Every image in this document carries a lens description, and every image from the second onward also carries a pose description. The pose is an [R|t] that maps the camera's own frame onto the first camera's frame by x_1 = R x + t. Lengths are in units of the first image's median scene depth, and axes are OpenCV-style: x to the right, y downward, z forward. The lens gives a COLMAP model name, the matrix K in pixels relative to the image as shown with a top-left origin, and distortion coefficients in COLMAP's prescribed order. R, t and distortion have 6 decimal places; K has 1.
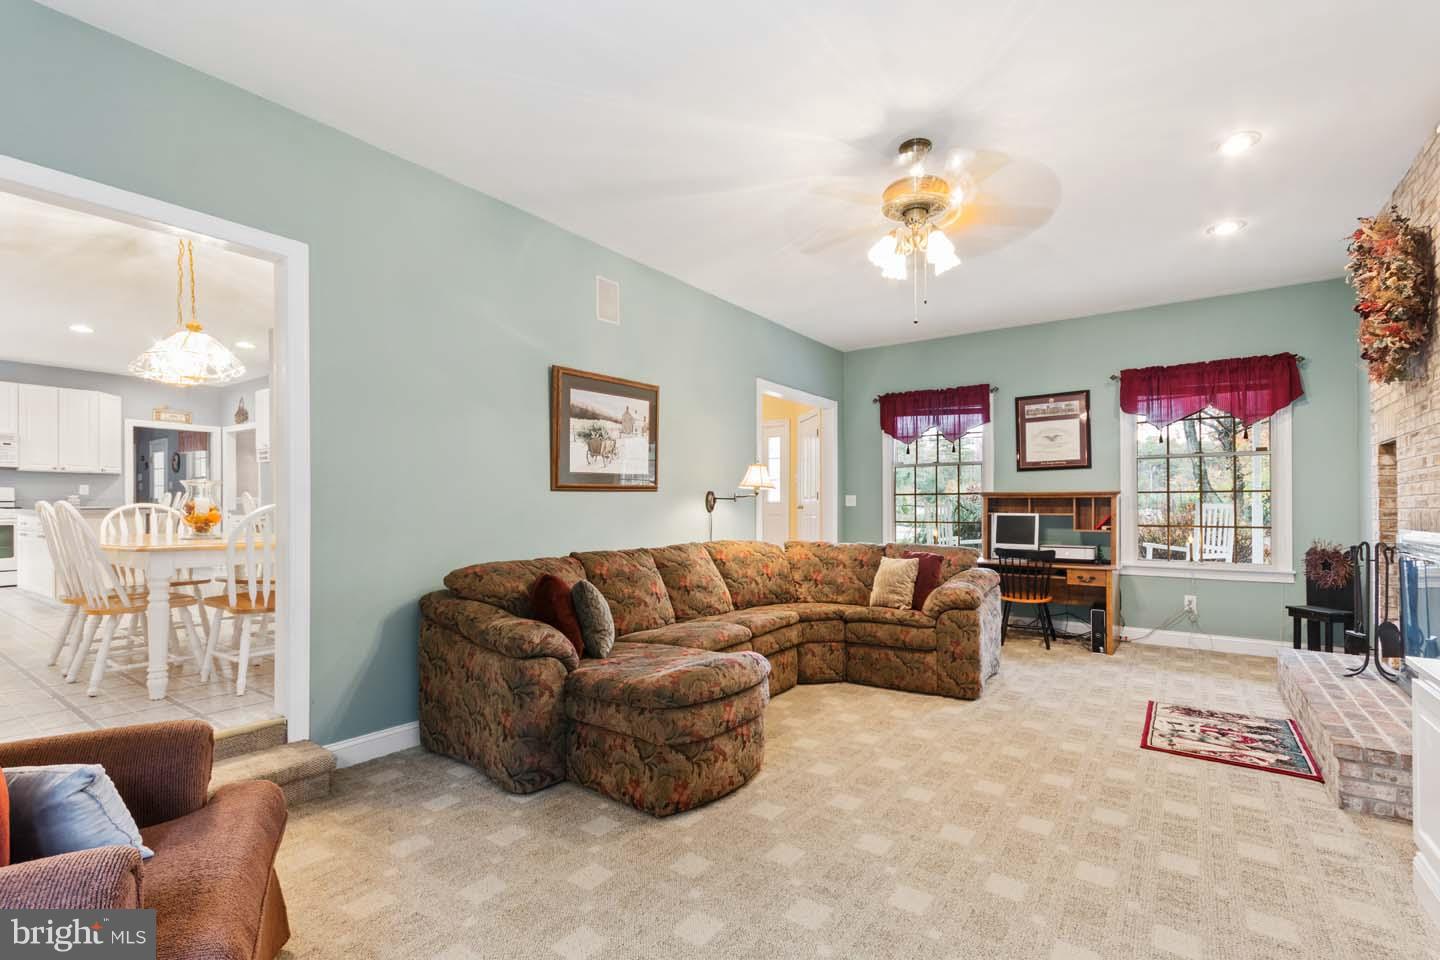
lens RADIAL K [[636.1, 0, 726.8], [0, 636.1, 505.6], [0, 0, 1]] dist [0.009605, -0.002970]
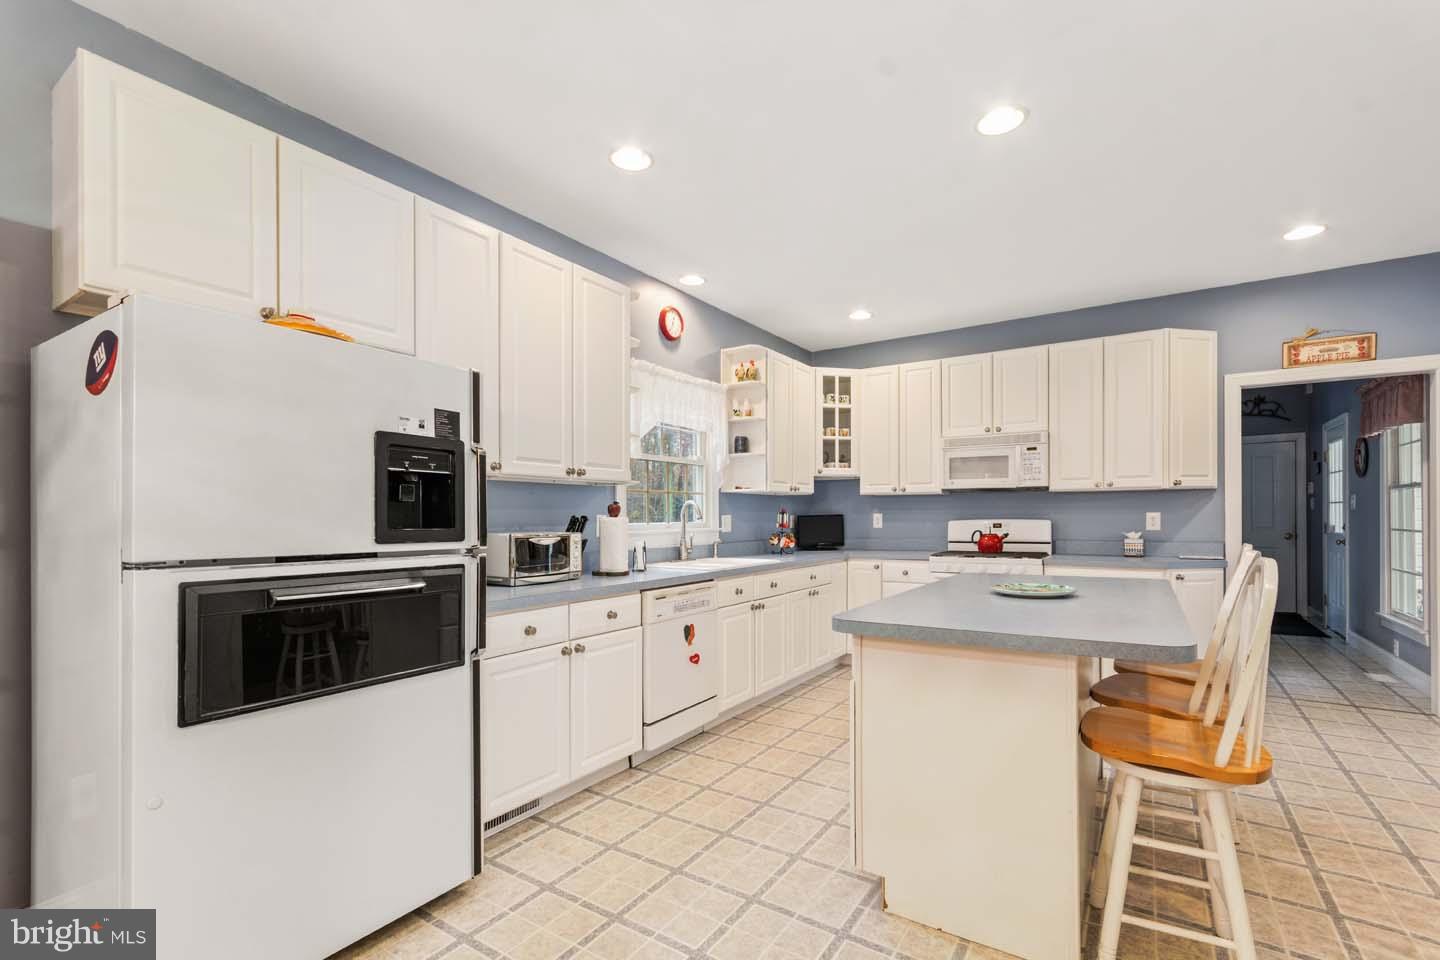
lens RADIAL K [[636.1, 0, 735.1], [0, 636.1, 513.9], [0, 0, 1]] dist [0.009605, -0.002970]
pose [[0.033184, 0.000397, -0.999449, -0.448745], [0.004078, 0.999992, 0.000532, -0.030217], [0.999441, -0.004093, 0.033182, 0.587682]]
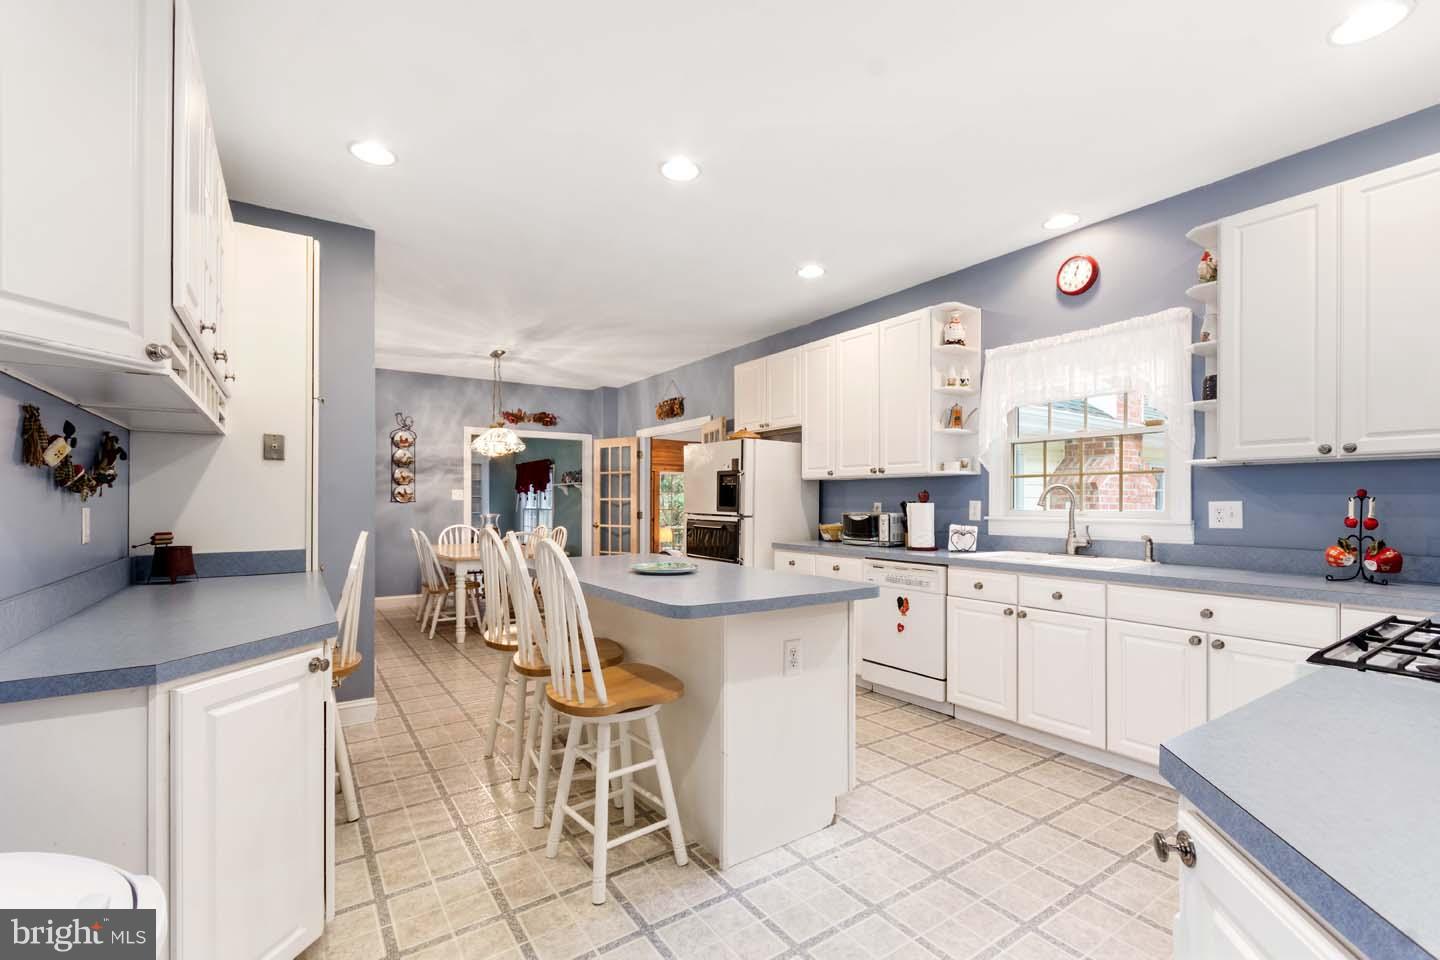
lens RADIAL K [[636.1, 0, 724.9], [0, 636.1, 493.3], [0, 0, 1]] dist [0.009605, -0.002970]
pose [[-0.938283, 0.007612, 0.345786, -1.102548], [0.003053, 0.999901, -0.013729, -0.028784], [-0.345856, -0.011826, -0.938213, 1.268381]]
